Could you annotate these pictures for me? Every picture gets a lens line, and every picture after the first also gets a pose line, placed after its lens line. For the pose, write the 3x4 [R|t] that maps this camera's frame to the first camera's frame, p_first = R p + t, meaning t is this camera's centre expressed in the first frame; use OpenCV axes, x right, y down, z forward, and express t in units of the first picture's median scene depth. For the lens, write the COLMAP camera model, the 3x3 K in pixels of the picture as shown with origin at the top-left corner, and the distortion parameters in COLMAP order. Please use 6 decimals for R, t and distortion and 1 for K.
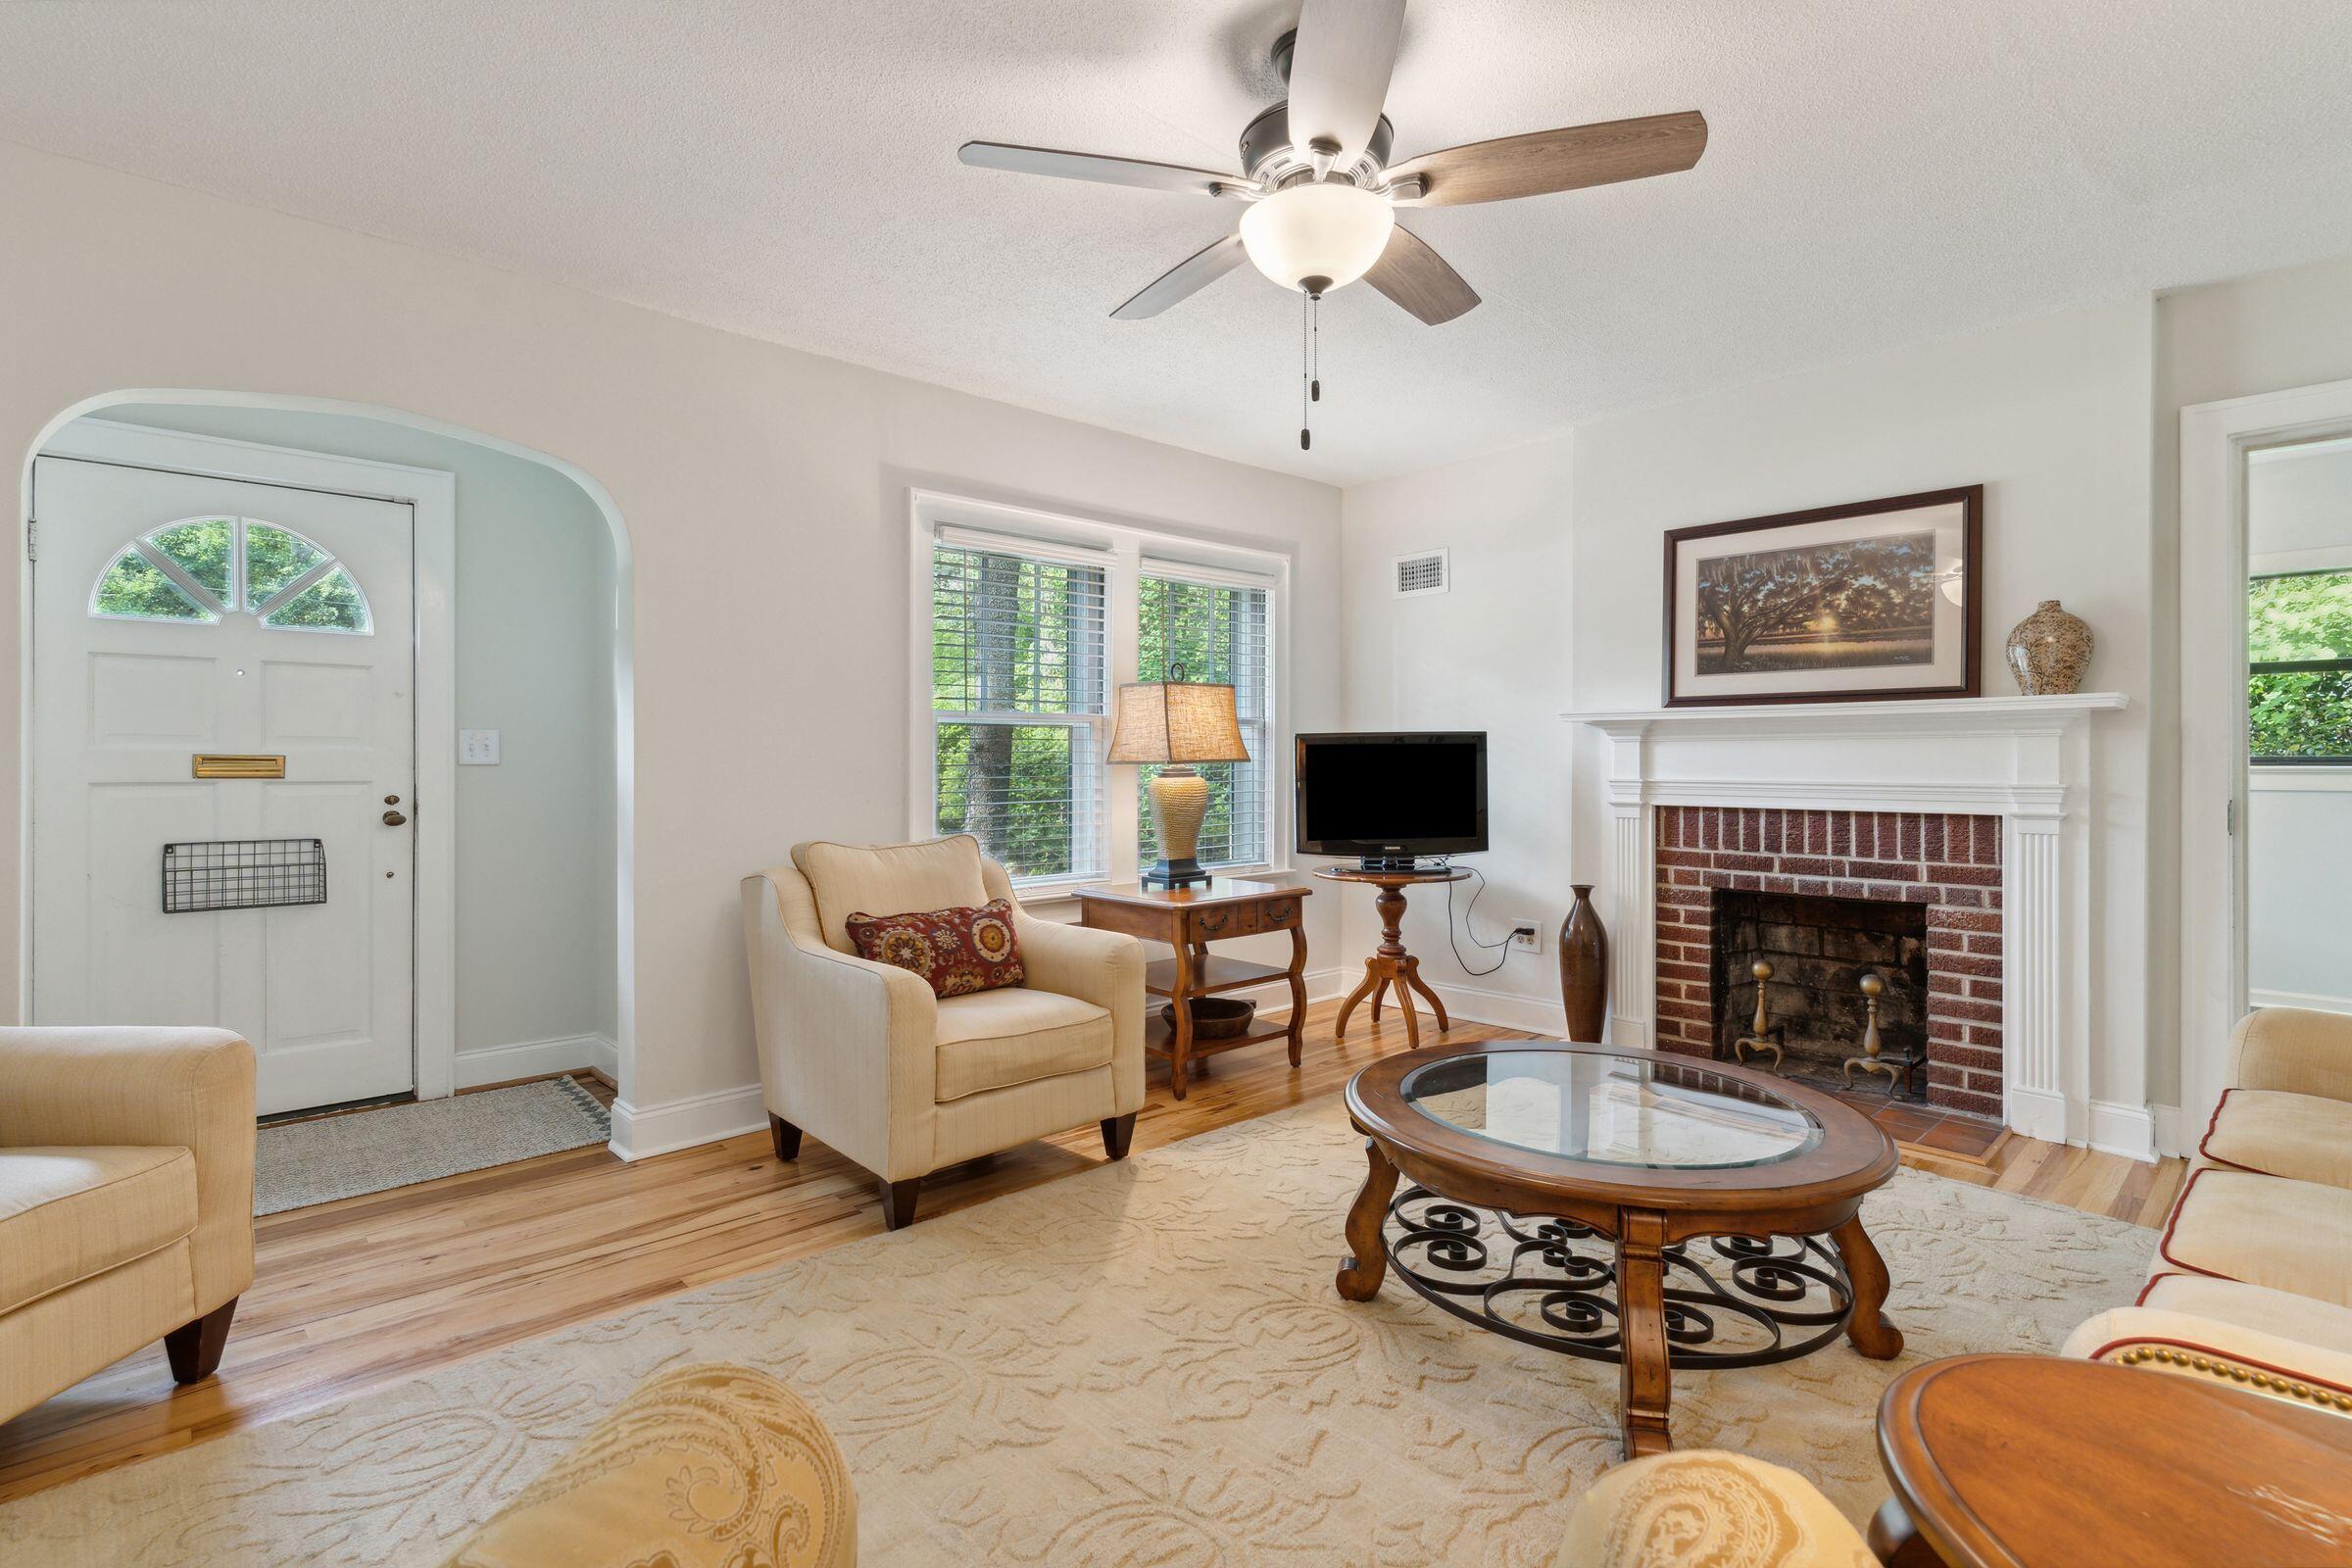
lens RADIAL K [[1111.8, 0, 1152.7], [0, 1111.8, 764.6], [0, 0, 1]] dist [-0.001669, 0.000023]
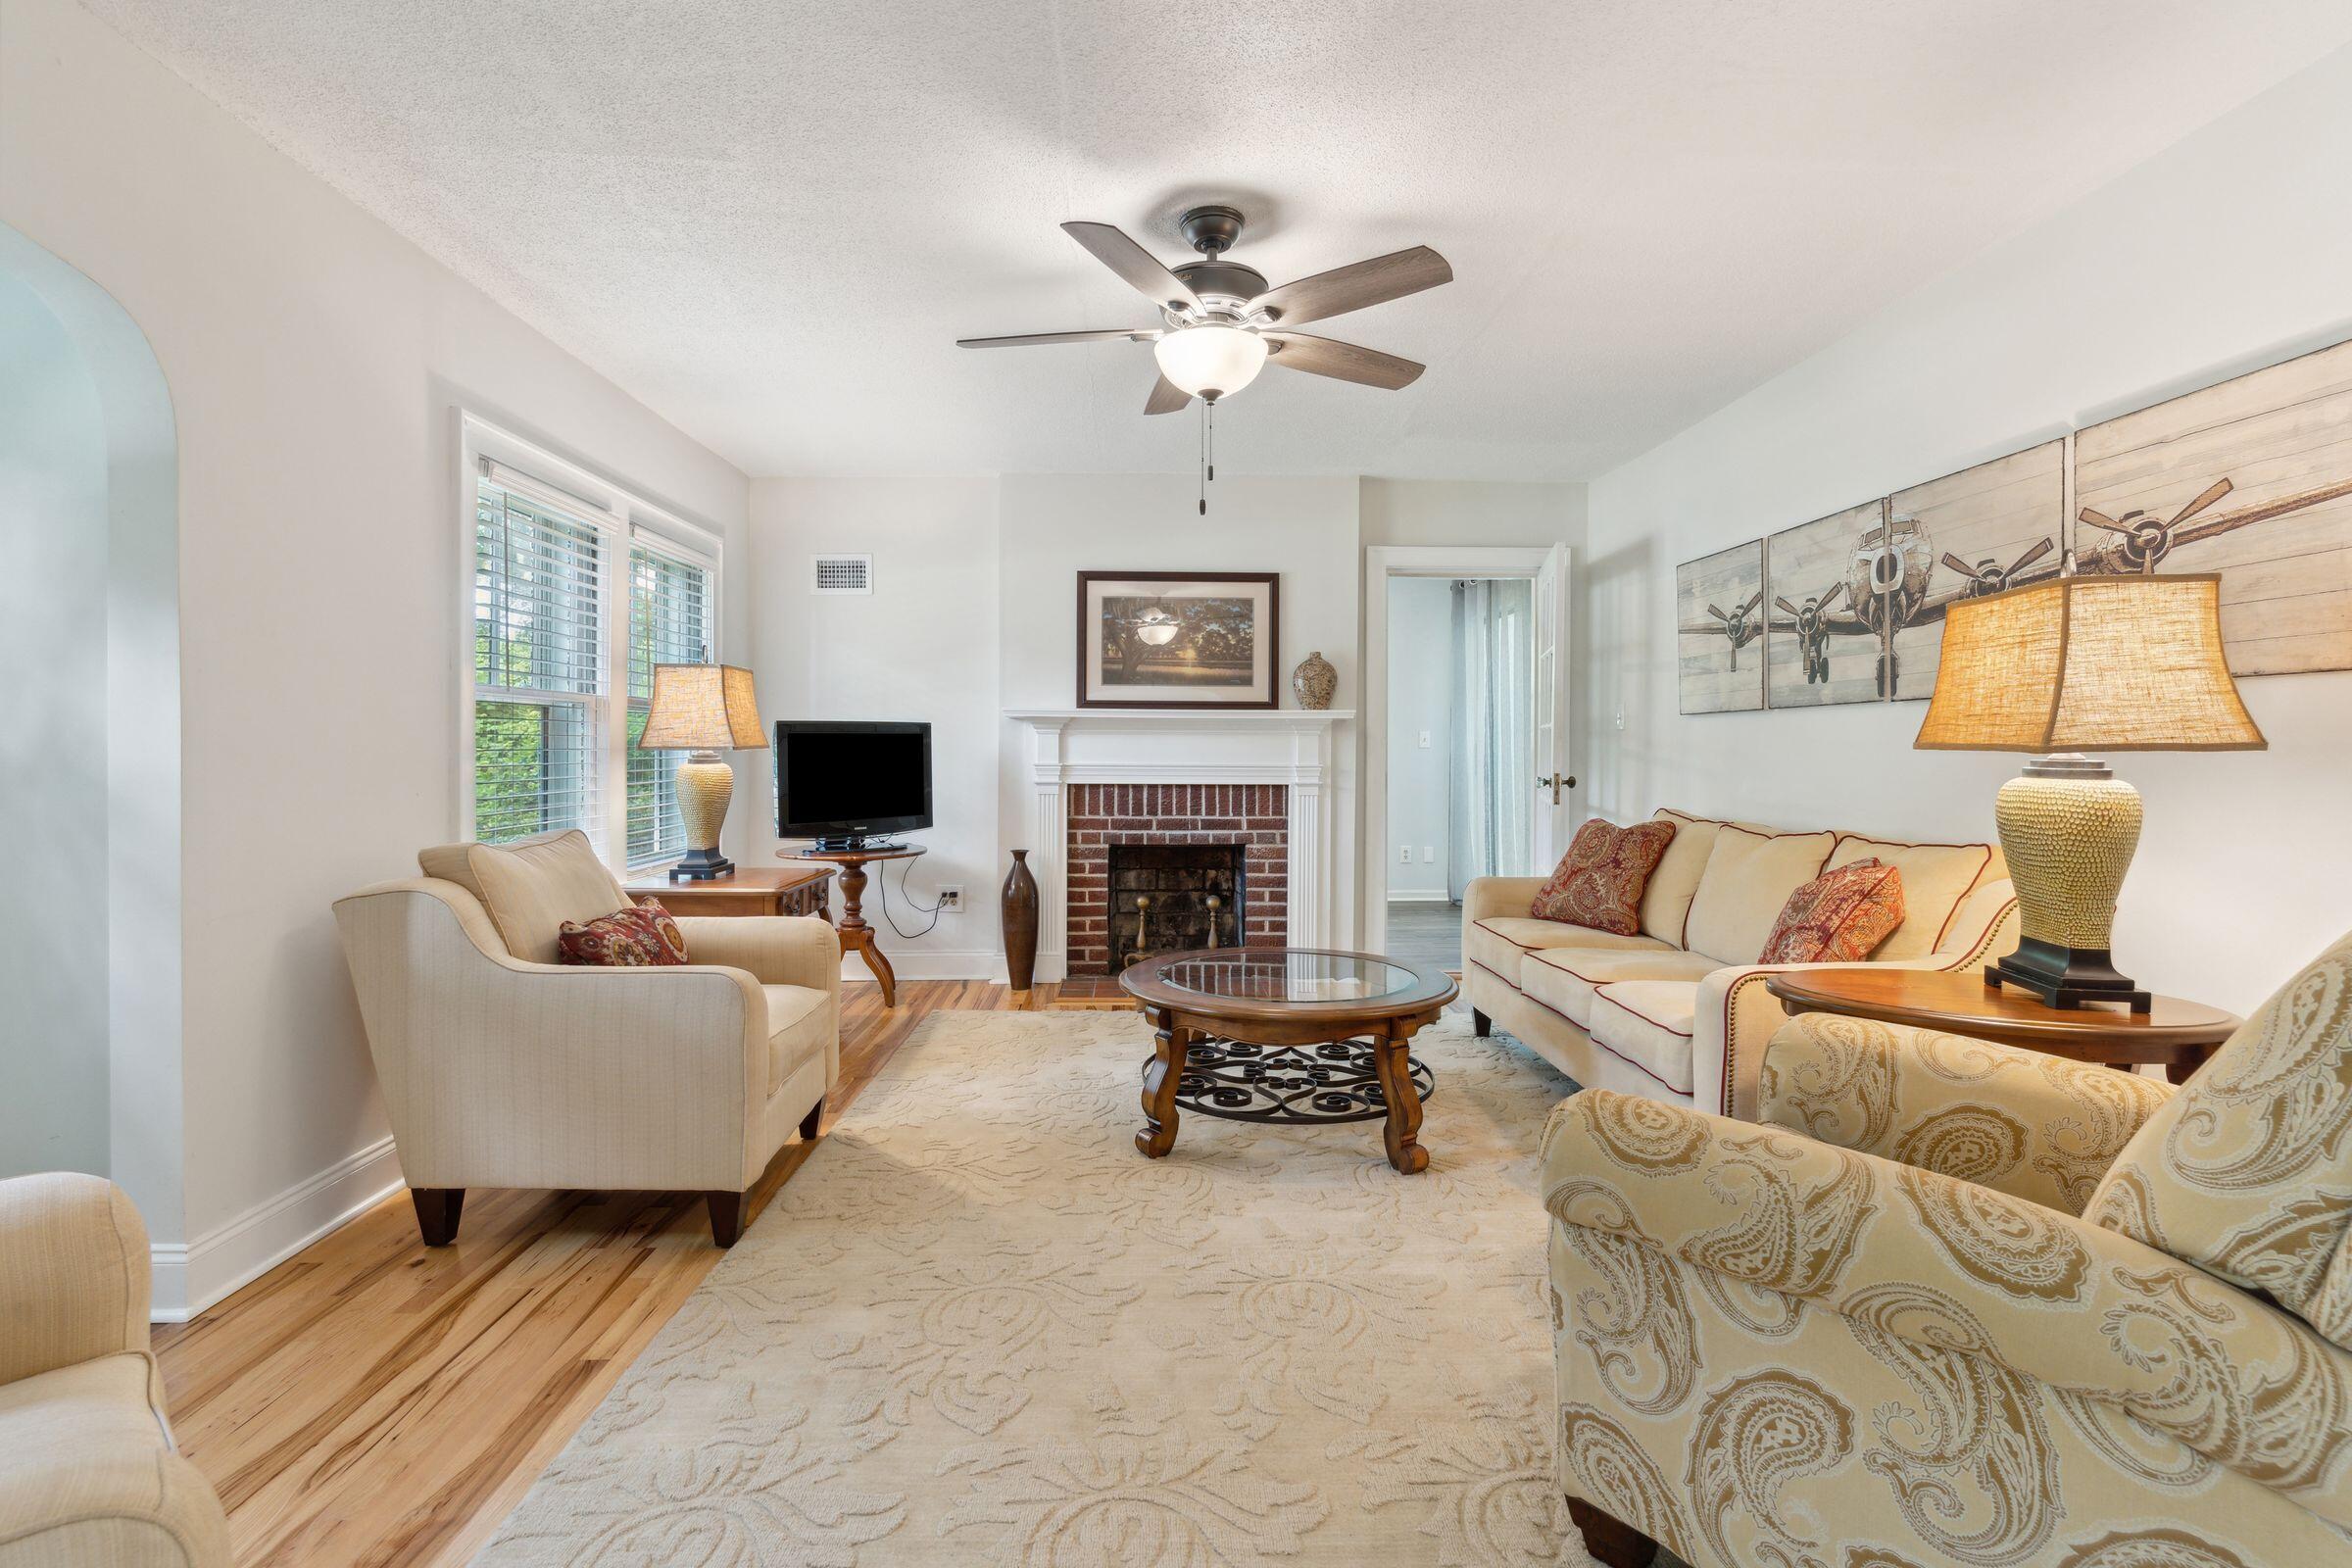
lens RADIAL K [[1111.8, 0, 1152.7], [0, 1111.8, 764.6], [0, 0, 1]] dist [-0.001669, 0.000023]
pose [[0.666228, -0.005087, 0.745731, -0.473167], [-0.001818, 0.999963, 0.008445, 0.003702], [-0.745746, -0.006982, 0.666194, 0.077426]]
